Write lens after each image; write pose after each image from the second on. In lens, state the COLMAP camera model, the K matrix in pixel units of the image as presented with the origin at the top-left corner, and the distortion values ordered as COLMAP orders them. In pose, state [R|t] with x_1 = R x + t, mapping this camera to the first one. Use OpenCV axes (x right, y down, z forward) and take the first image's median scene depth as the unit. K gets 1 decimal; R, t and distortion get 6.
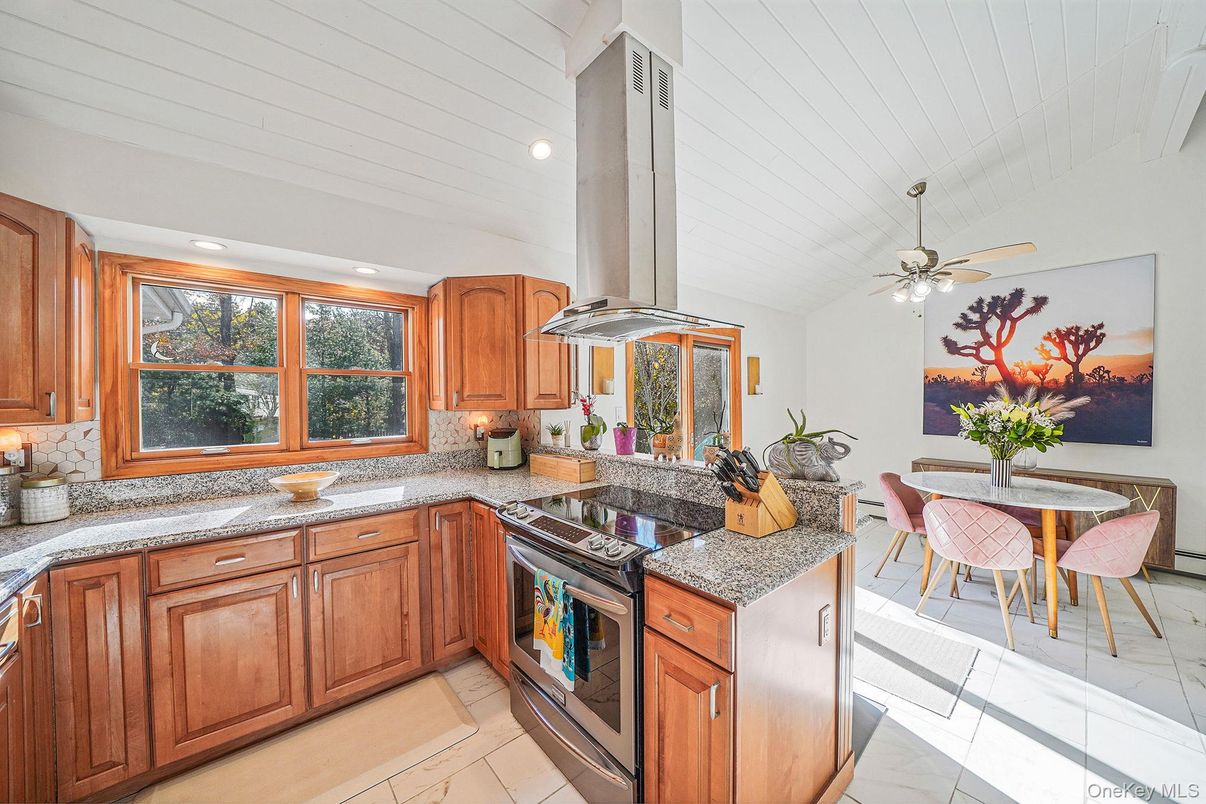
lens RADIAL K [[420.0, 0, 602.6], [0, 420.0, 405.2], [0, 0, 1]] dist [-0.022819, 0.001563]
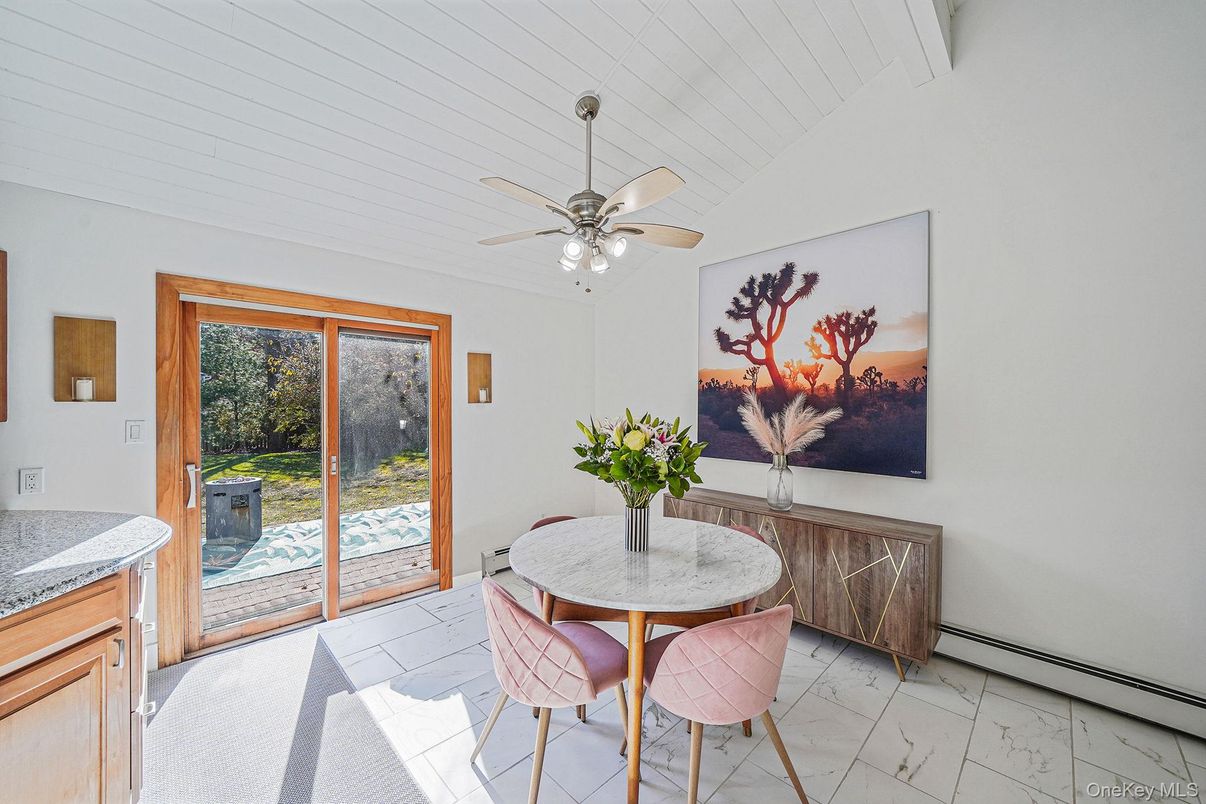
lens RADIAL K [[444.0, 0, 600.3], [0, 444.0, 405.4], [0, 0, 1]] dist [-0.011608, -0.000159]
pose [[0.997732, 0.006599, 0.066989, 0.614768], [-0.005478, 0.999842, -0.016904, -0.009888], [-0.067090, 0.016499, 0.997610, 0.221572]]
